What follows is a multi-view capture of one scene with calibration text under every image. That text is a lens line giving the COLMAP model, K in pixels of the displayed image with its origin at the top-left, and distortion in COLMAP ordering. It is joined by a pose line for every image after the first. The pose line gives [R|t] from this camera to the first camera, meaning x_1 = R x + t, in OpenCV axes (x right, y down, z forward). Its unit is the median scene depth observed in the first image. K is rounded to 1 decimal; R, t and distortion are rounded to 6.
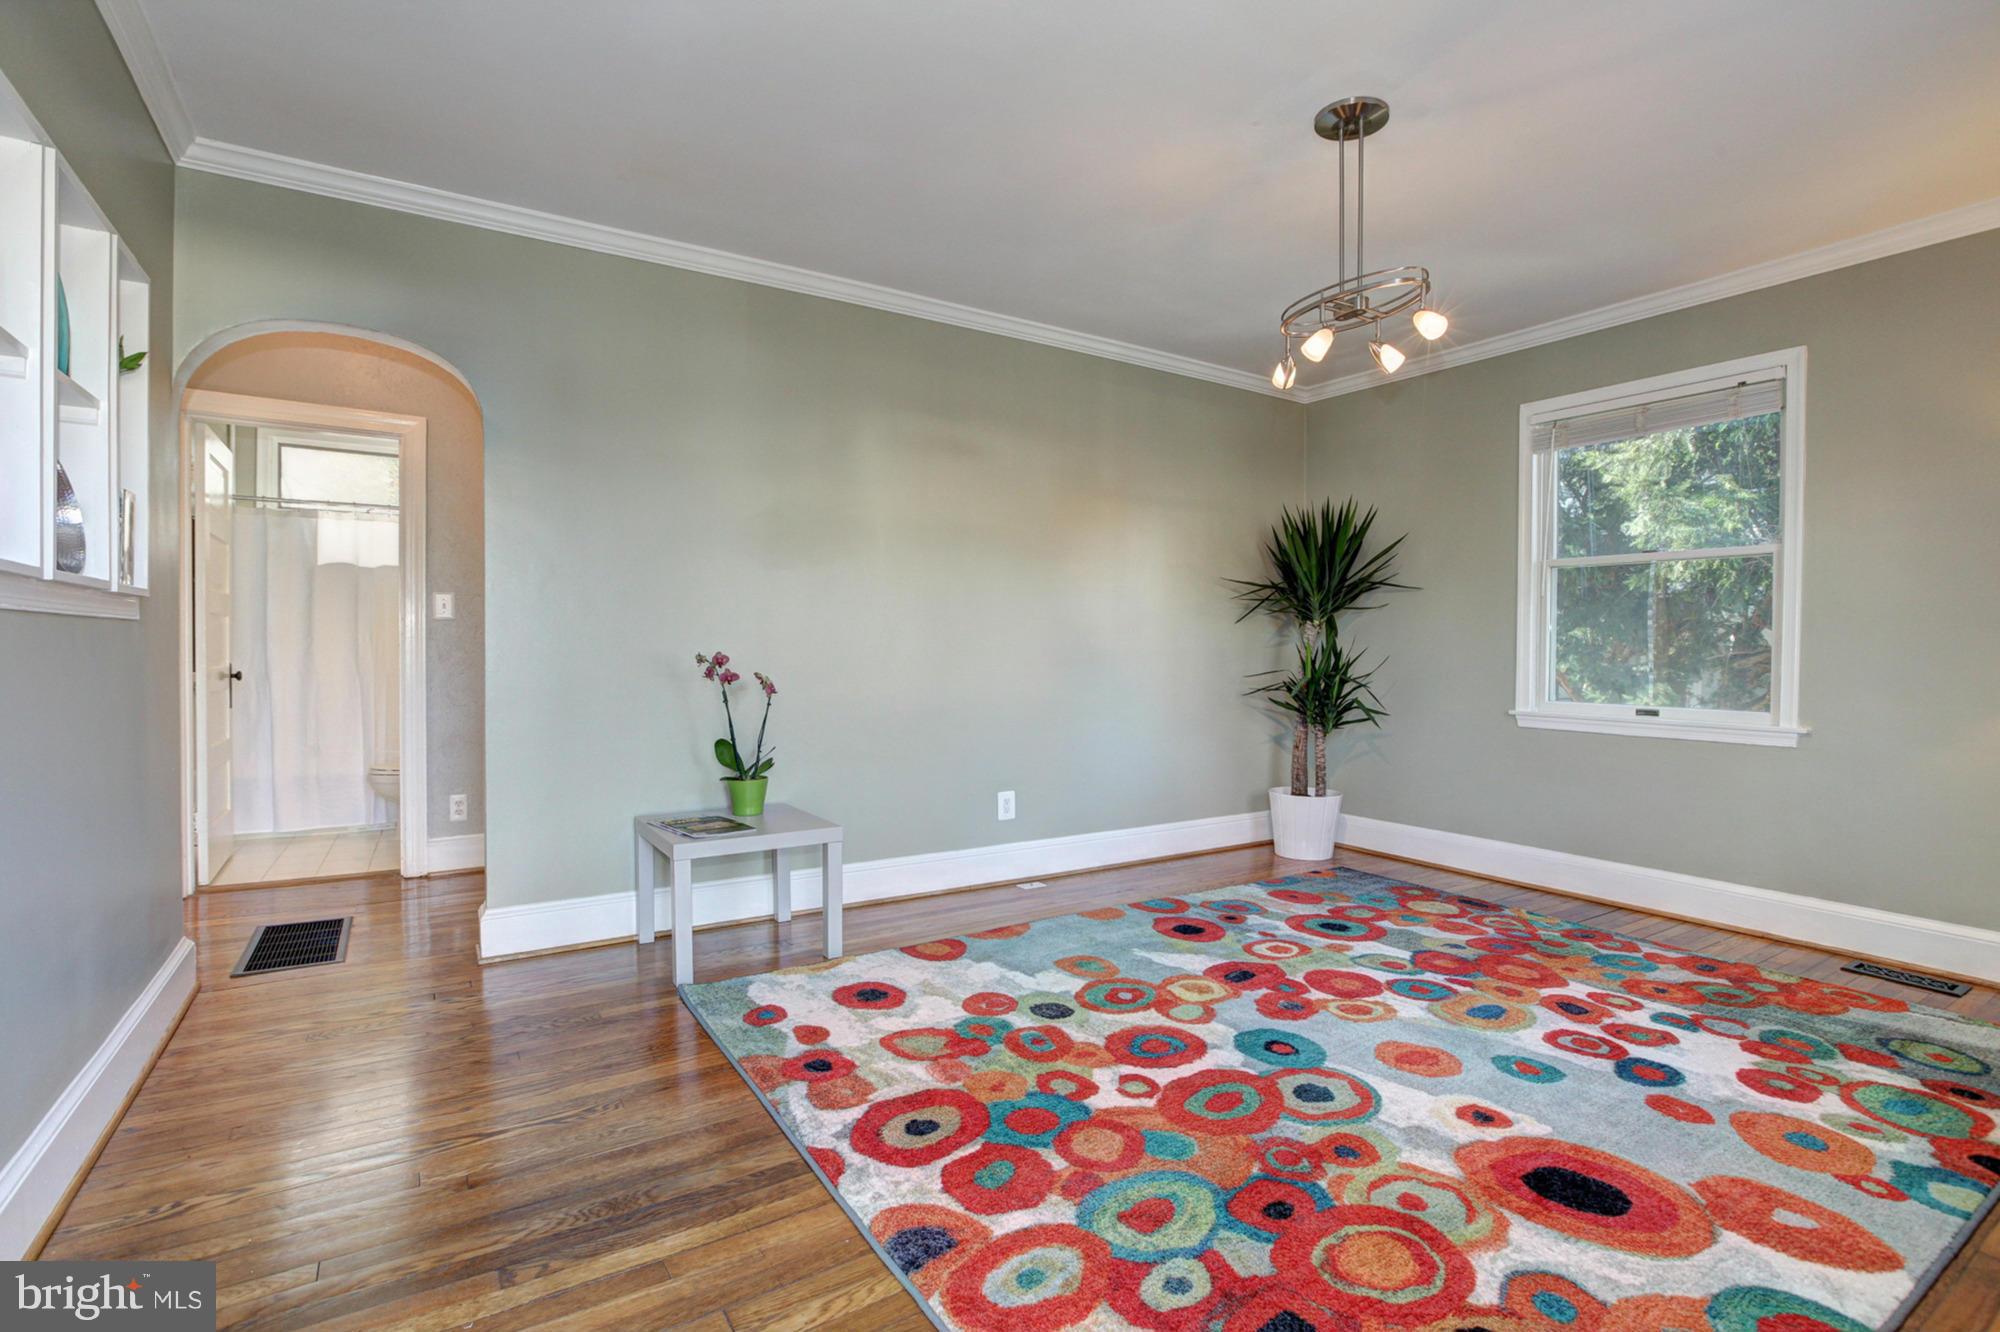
lens RADIAL K [[921.8, 0, 993.2], [0, 921.8, 659.9], [0, 0, 1]] dist [-0.033367, 0.009812]
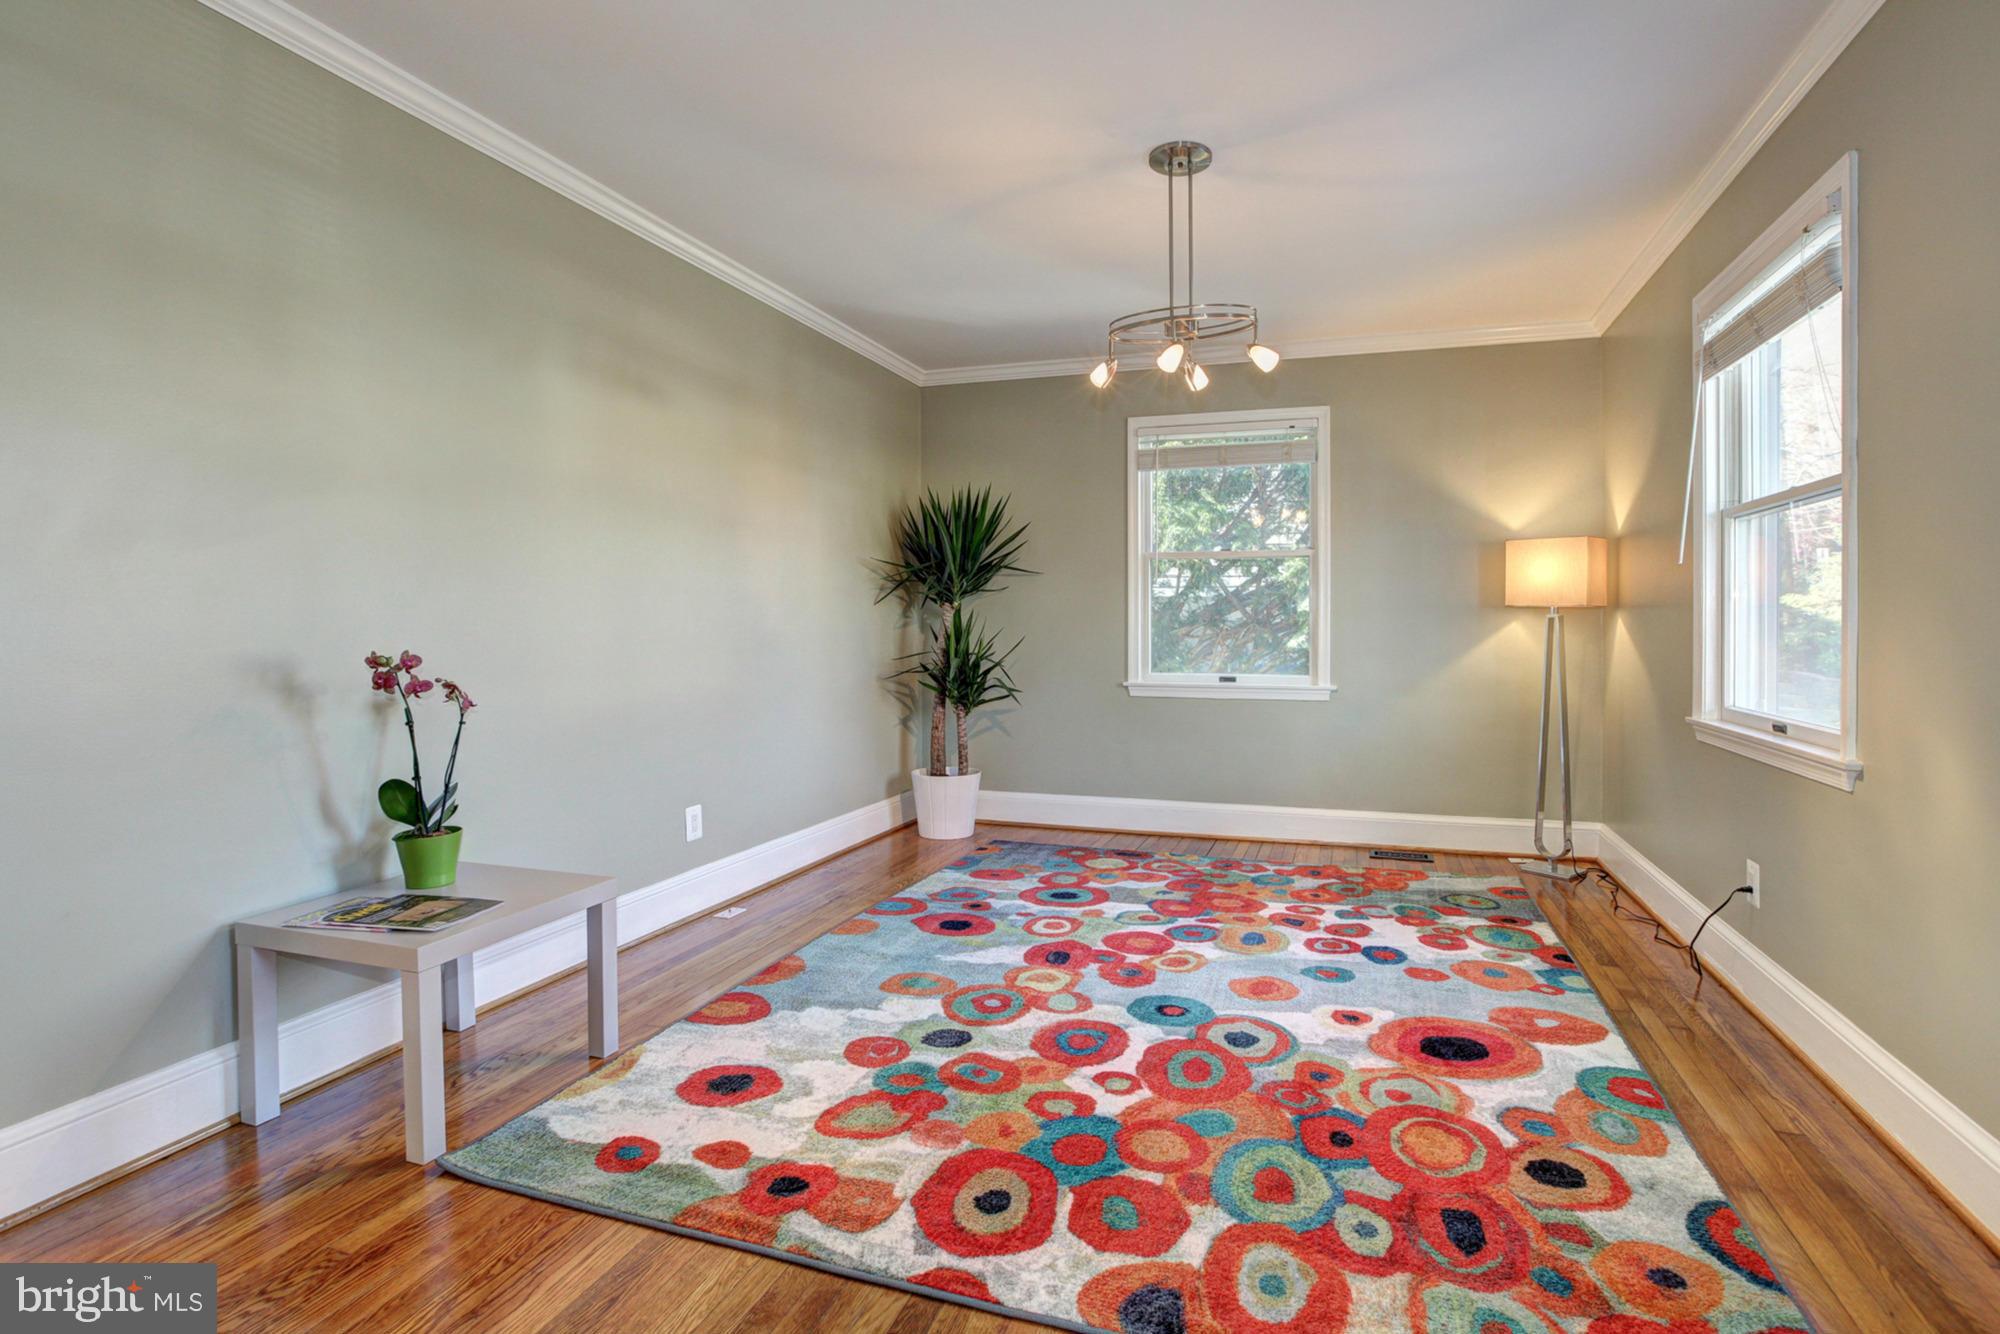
lens RADIAL K [[960.8, 0, 1025.3], [0, 960.8, 631.1], [0, 0, 1]] dist [-0.041545, 0.000809]
pose [[0.772462, -0.011054, 0.634965, -0.477677], [0.013823, 0.999904, 0.000590, -0.019486], [-0.634911, 0.008321, 0.772541, 0.224728]]
